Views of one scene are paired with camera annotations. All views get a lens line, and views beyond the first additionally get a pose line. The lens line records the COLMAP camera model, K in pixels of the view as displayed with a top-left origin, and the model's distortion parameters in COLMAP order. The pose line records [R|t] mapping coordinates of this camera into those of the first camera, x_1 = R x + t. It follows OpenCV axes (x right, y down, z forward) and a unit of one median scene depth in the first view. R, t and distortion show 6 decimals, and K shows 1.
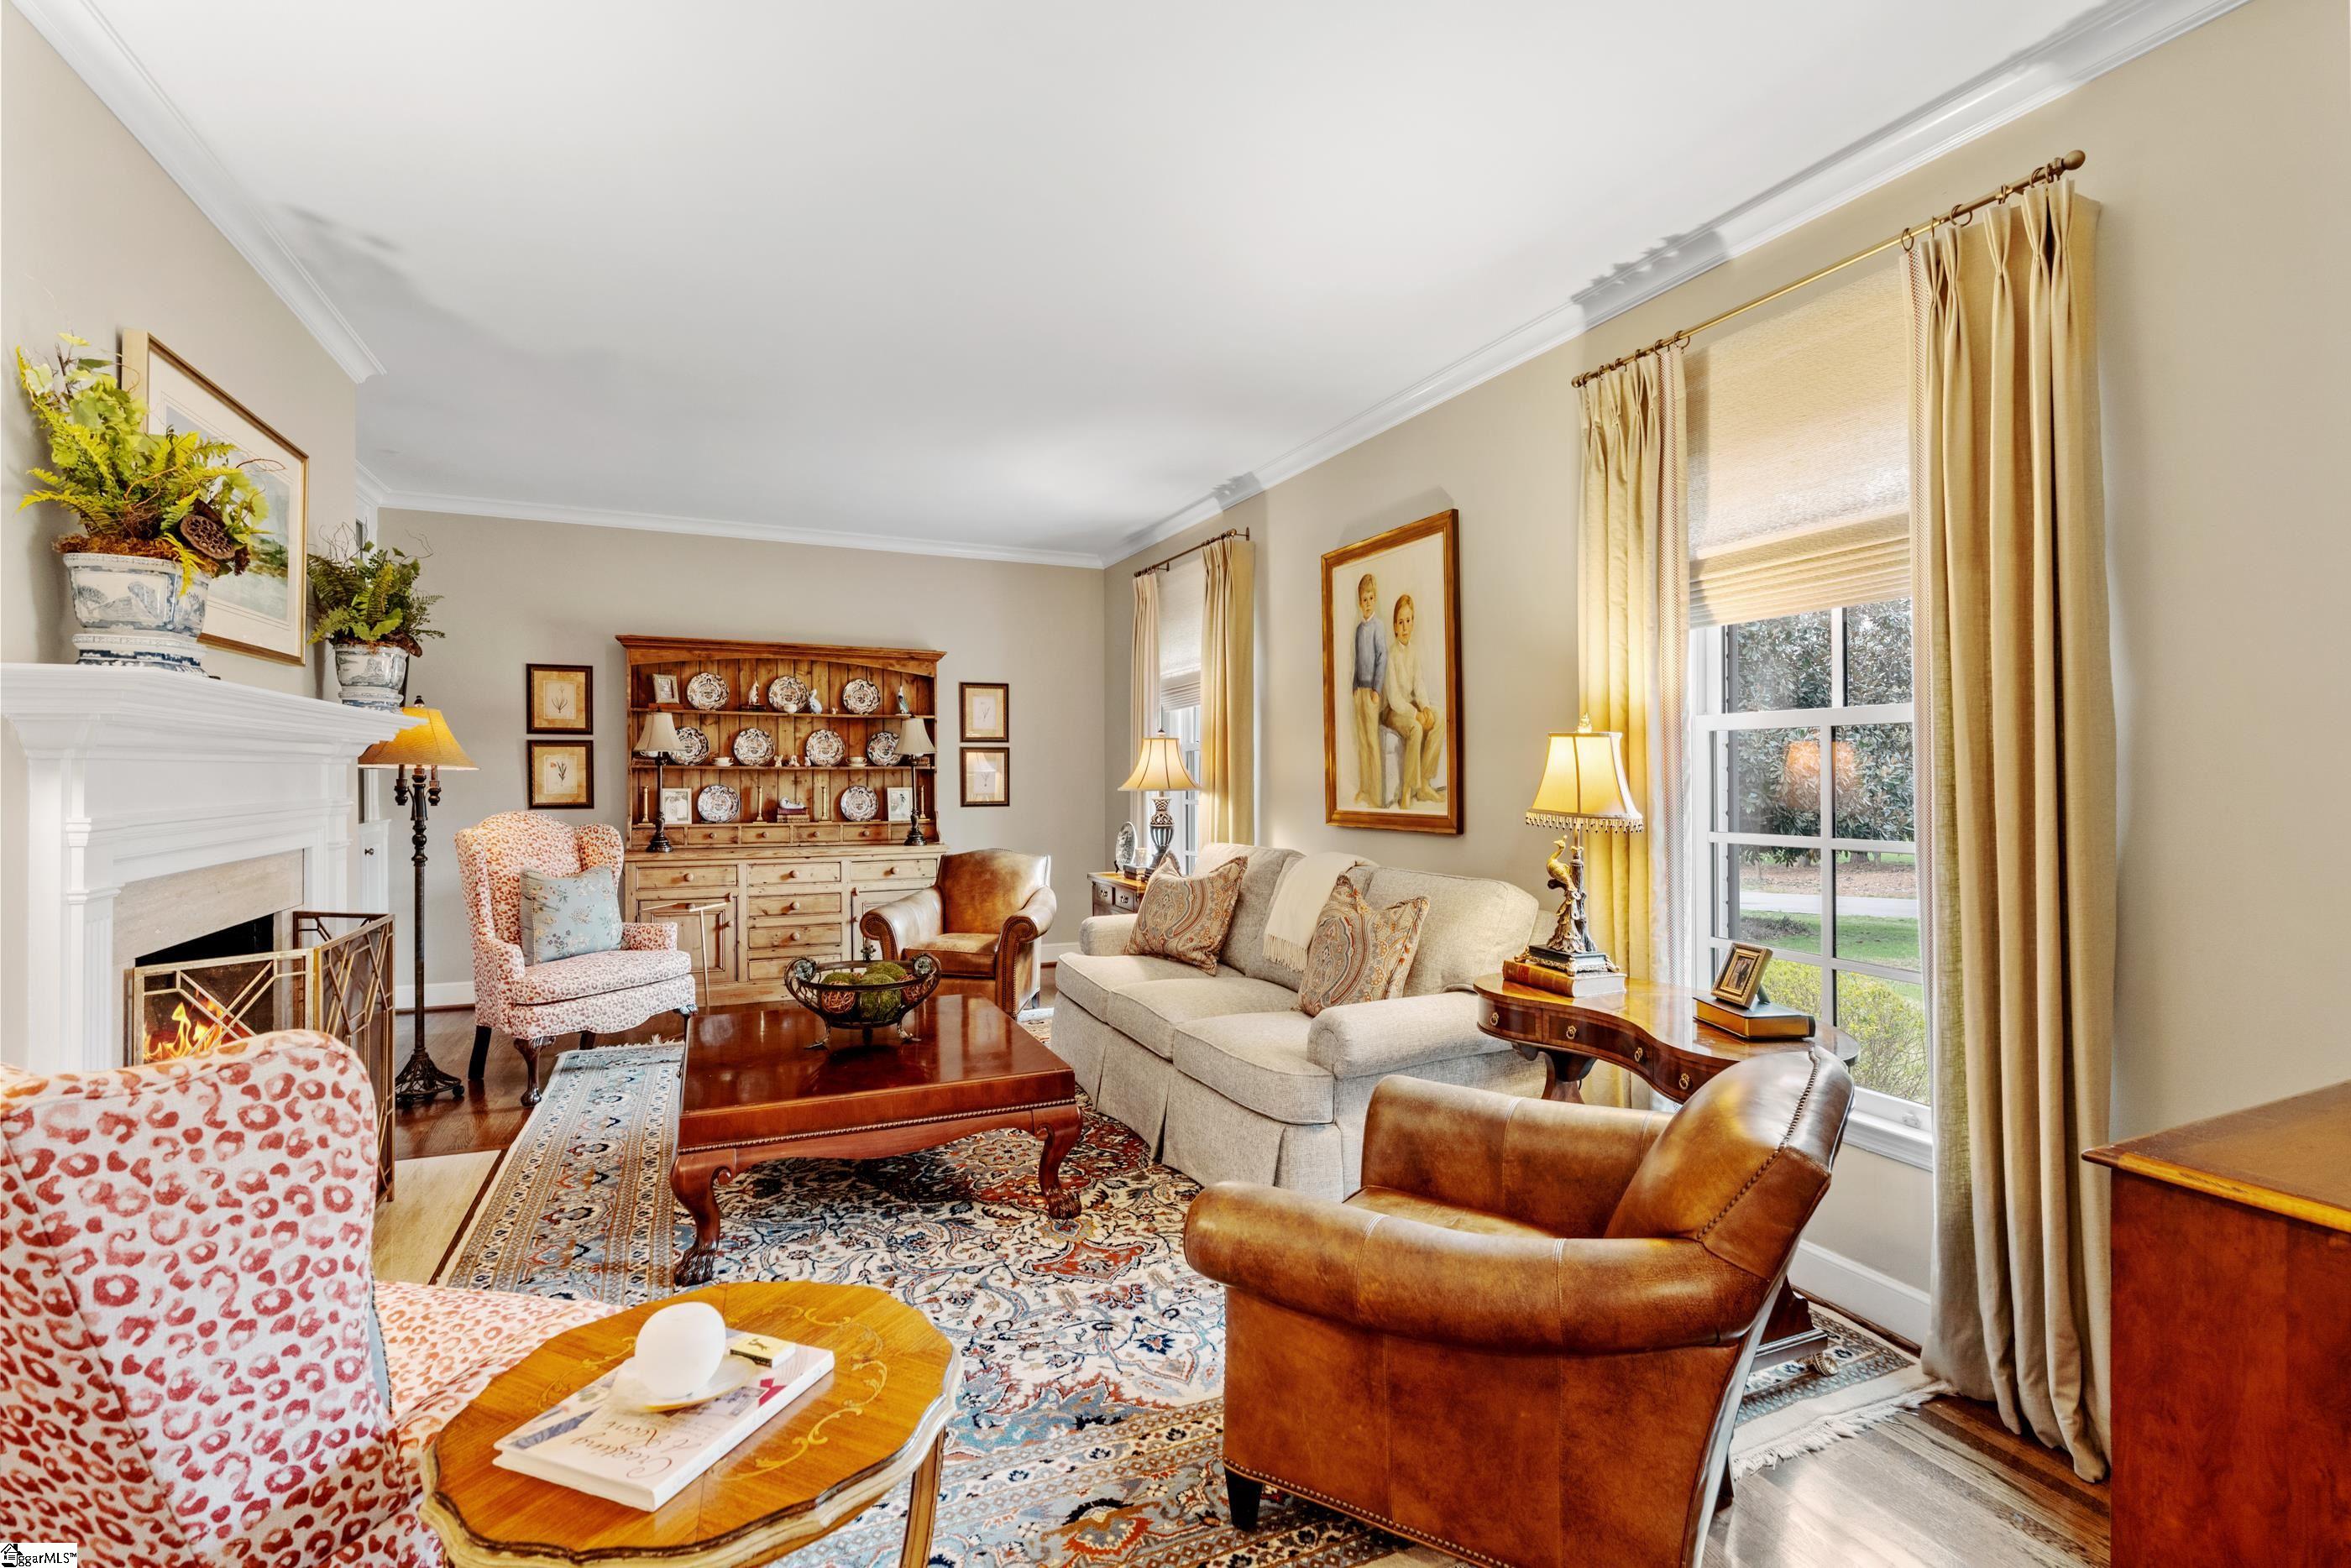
lens RADIAL K [[1071.2, 0, 1165.9], [0, 1071.2, 767.9], [0, 0, 1]] dist [-0.004425, 0.001511]
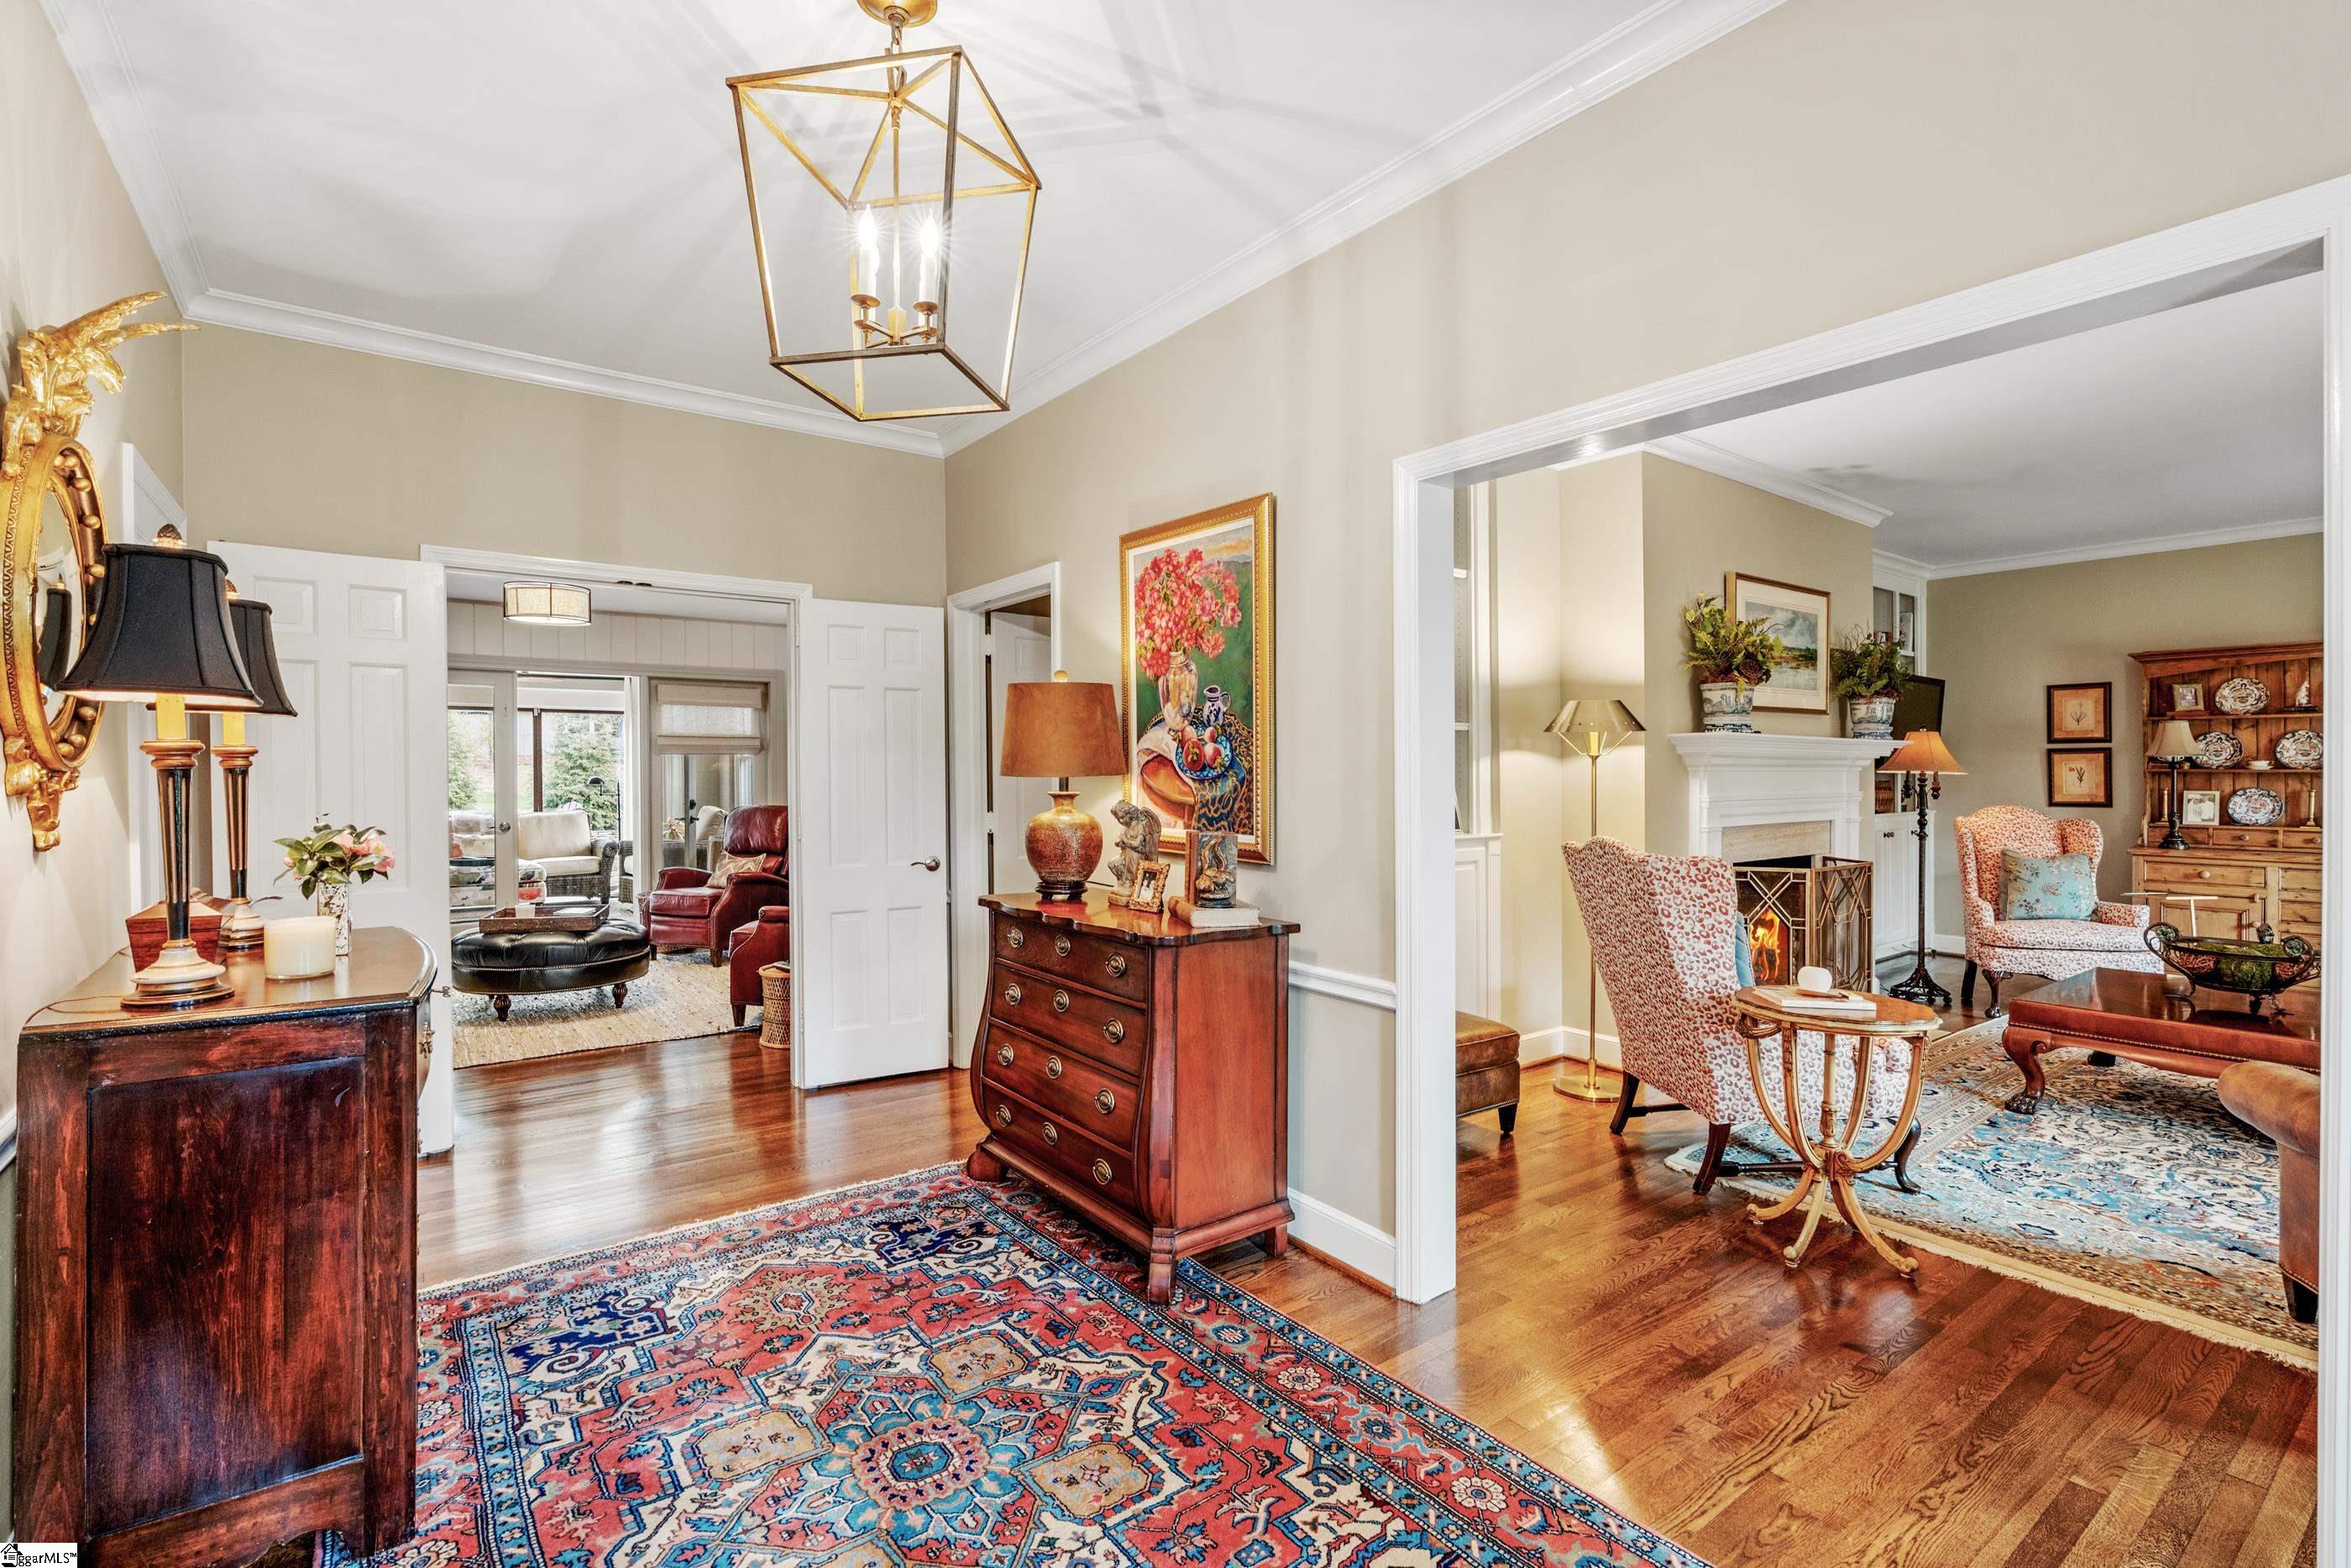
lens RADIAL K [[1071.2, 0, 1166.3], [0, 1071.2, 782.5], [0, 0, 1]] dist [-0.004425, 0.001511]
pose [[0.227224, 0.006140, -0.973823, 0.417000], [0.004907, 0.999960, 0.007449, -0.002516], [0.973830, -0.006472, 0.227185, -0.286734]]
